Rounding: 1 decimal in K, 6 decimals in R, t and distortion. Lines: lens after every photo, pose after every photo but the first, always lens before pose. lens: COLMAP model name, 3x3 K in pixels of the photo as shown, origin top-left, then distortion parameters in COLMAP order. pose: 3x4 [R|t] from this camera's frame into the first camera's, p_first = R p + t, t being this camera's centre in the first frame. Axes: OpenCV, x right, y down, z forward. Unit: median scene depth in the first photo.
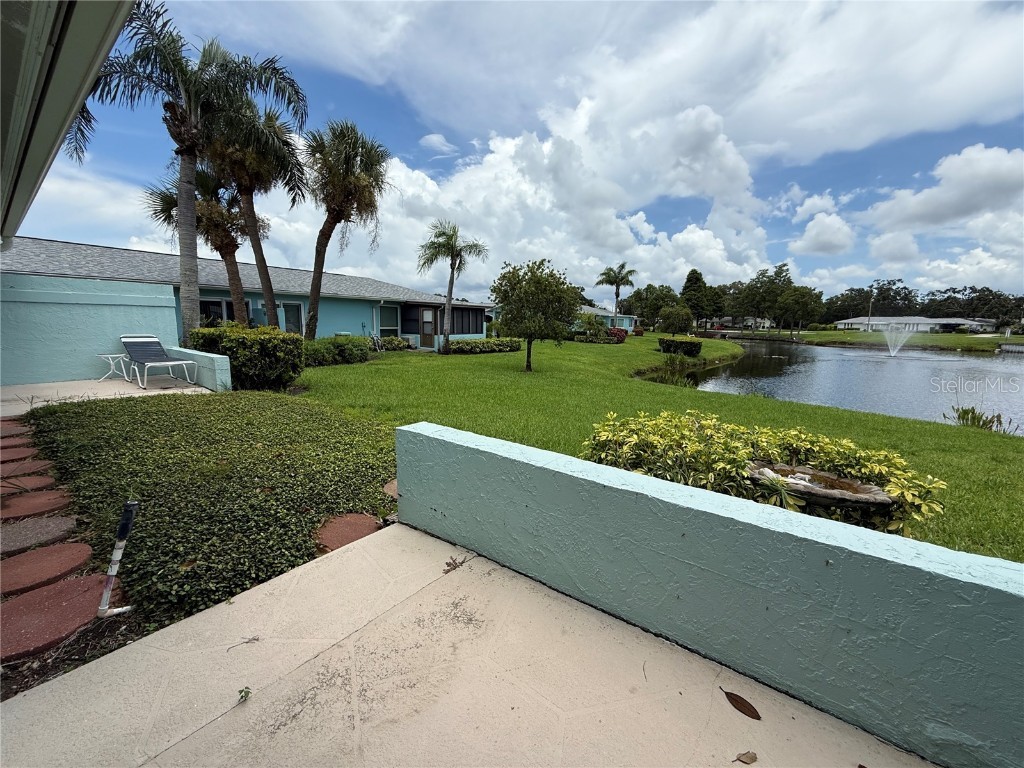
lens RADIAL K [[407.8, 0, 512.2], [0, 407.8, 385.3], [0, 0, 1]] dist [0.000411, -0.000988]
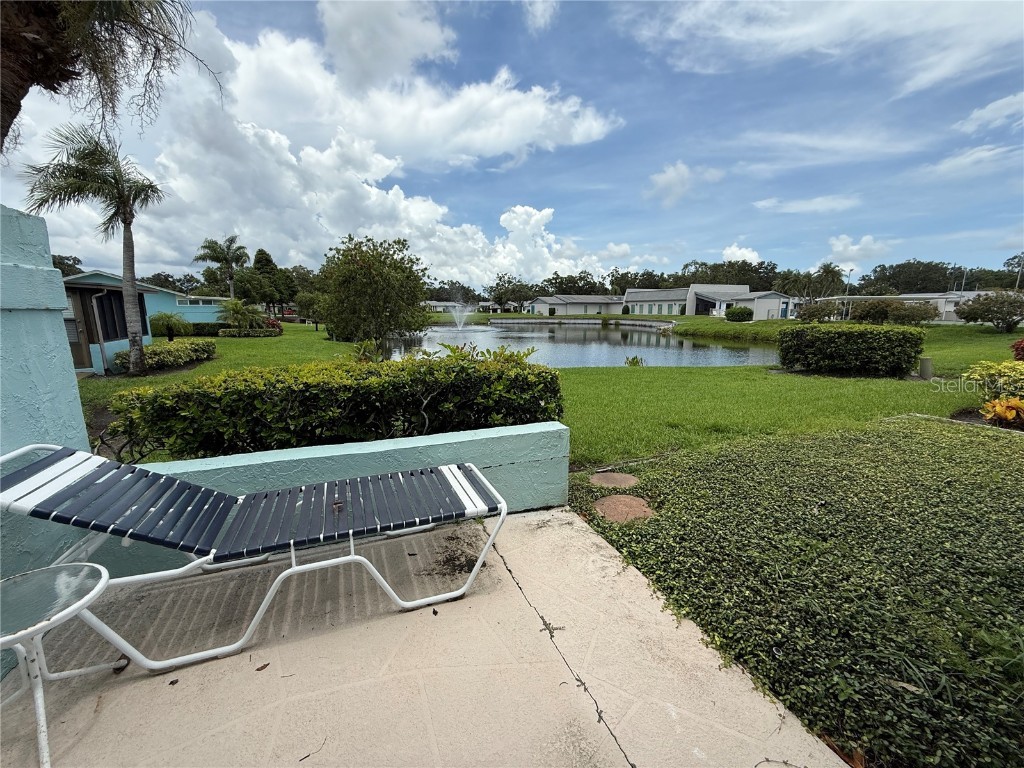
lens RADIAL K [[407.8, 0, 507.6], [0, 407.8, 386.4], [0, 0, 1]] dist [0.000411, -0.000988]
pose [[0.521734, -0.176142, 0.834726, -0.163129], [0.140705, 0.982820, 0.119446, -0.023980], [-0.841425, 0.055131, 0.537554, 0.110454]]
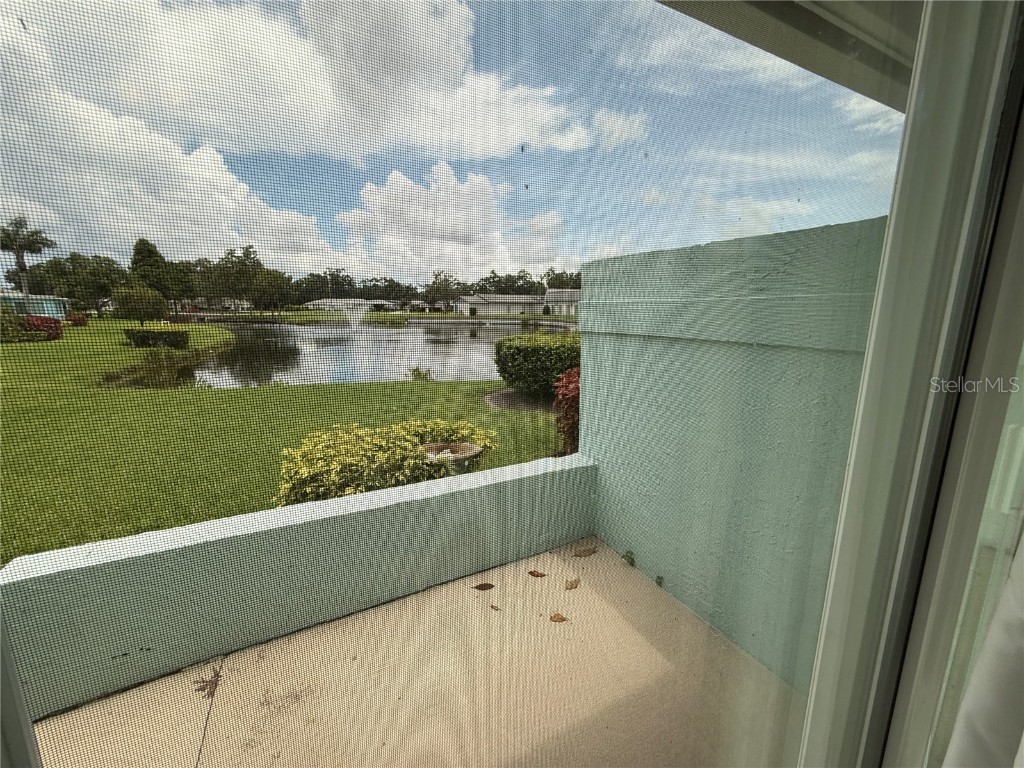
lens RADIAL K [[407.8, 0, 508.0], [0, 407.8, 383.3], [0, 0, 1]] dist [0.000411, -0.000988]
pose [[0.433442, -0.177036, 0.883621, -0.018110], [0.139337, 0.981889, 0.128375, -0.006878], [-0.890344, 0.067479, 0.450259, 0.000942]]
